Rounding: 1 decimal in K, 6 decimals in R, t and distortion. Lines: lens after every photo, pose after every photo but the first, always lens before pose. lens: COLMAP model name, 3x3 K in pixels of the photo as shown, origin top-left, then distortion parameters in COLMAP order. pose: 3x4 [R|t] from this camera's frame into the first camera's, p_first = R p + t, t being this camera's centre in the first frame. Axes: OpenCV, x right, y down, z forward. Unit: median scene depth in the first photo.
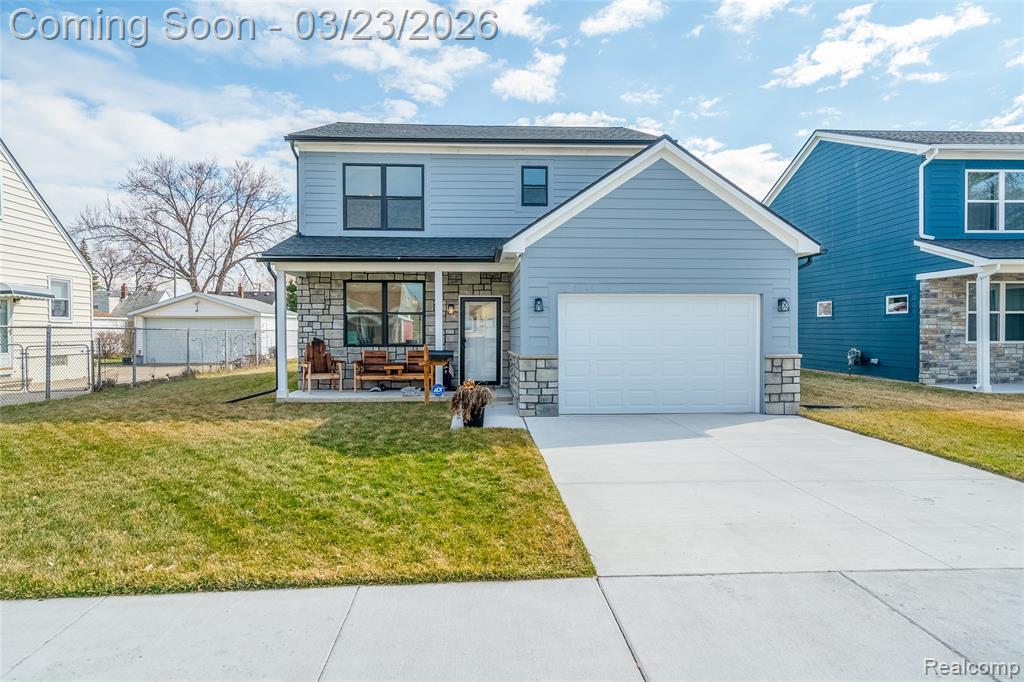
lens RADIAL K [[584.3, 0, 510.8], [0, 584.3, 339.8], [0, 0, 1]] dist [0.001584, 0.001215]
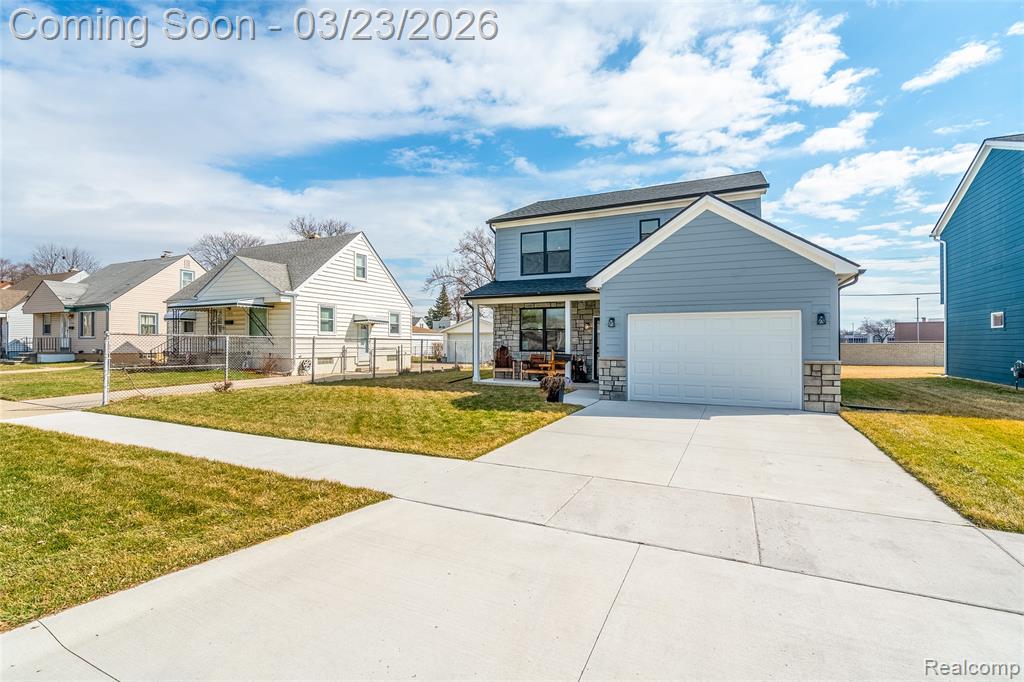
lens RADIAL K [[466.3, 0, 510.6], [0, 466.3, 336.4], [0, 0, 1]] dist [-0.003924, 0.001192]
pose [[0.879404, -0.003632, -0.476062, 0.279222], [-0.010878, 0.999557, -0.027721, 0.006825], [0.475951, 0.029556, 0.878975, -0.092643]]
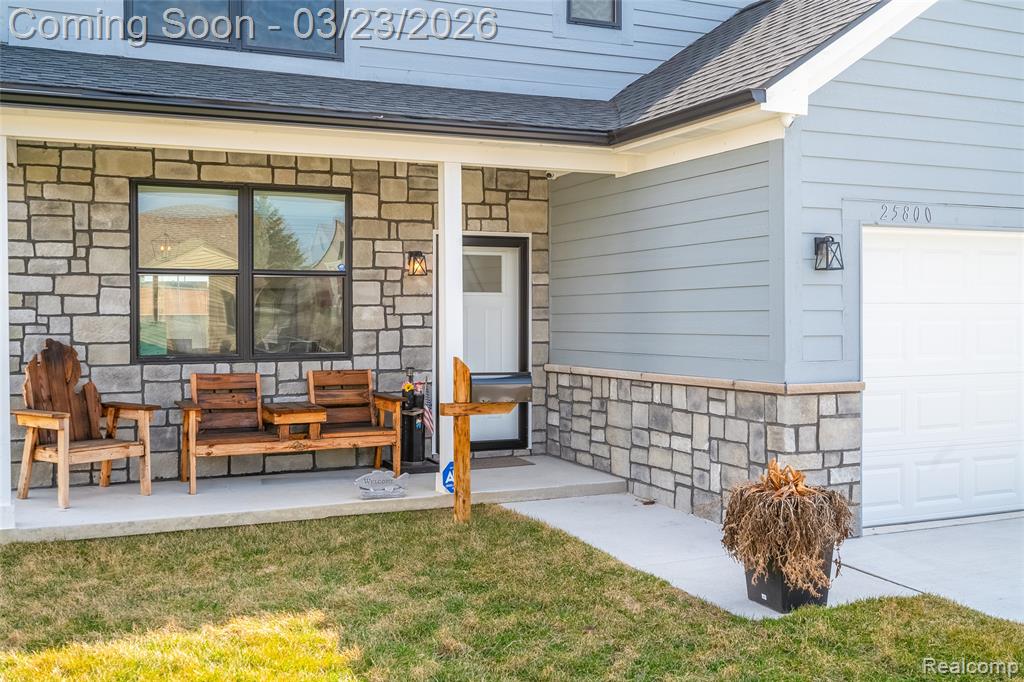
lens RADIAL K [[1039.7, 0, 522.6], [0, 1039.7, 321.1], [0, 0, 1]] dist [0.011209, 0.000000]
pose [[0.933936, -0.004179, 0.357416, -0.290661], [0.006186, 0.999971, -0.004473, -0.010058], [-0.357387, 0.006389, 0.933935, 0.317165]]
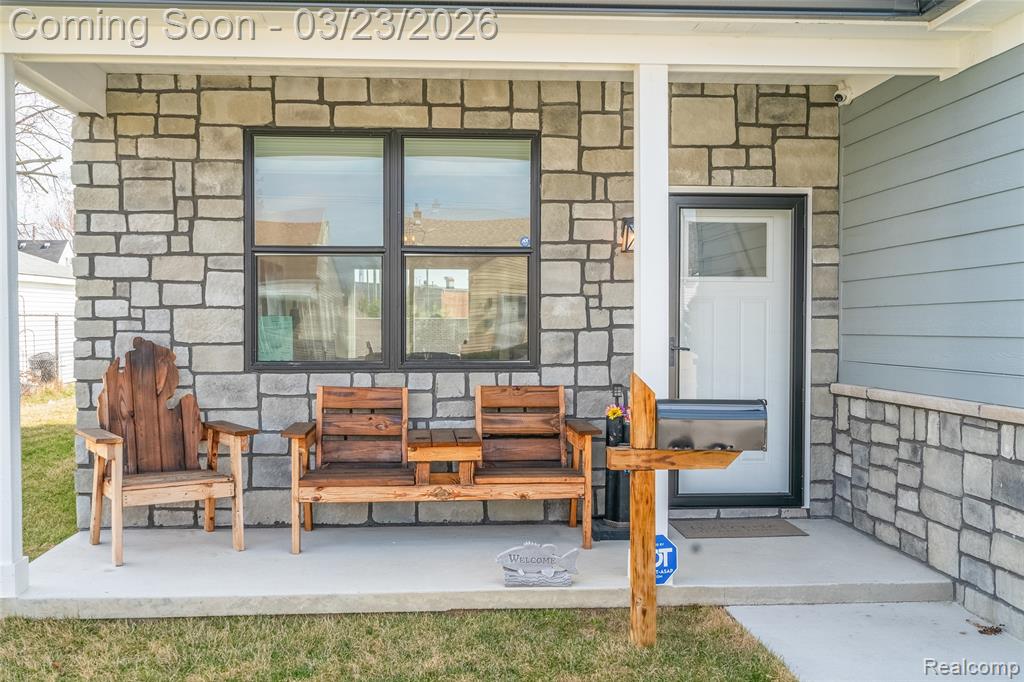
lens RADIAL K [[1039.7, 0, 503.6], [0, 1039.7, 339.5], [0, 0, 1]] dist [0.011209, 0.000000]
pose [[0.999920, 0.001106, 0.012582, -0.171515], [-0.001180, 0.999982, 0.005878, -0.006149], [-0.012575, -0.005893, 0.999904, 0.513119]]
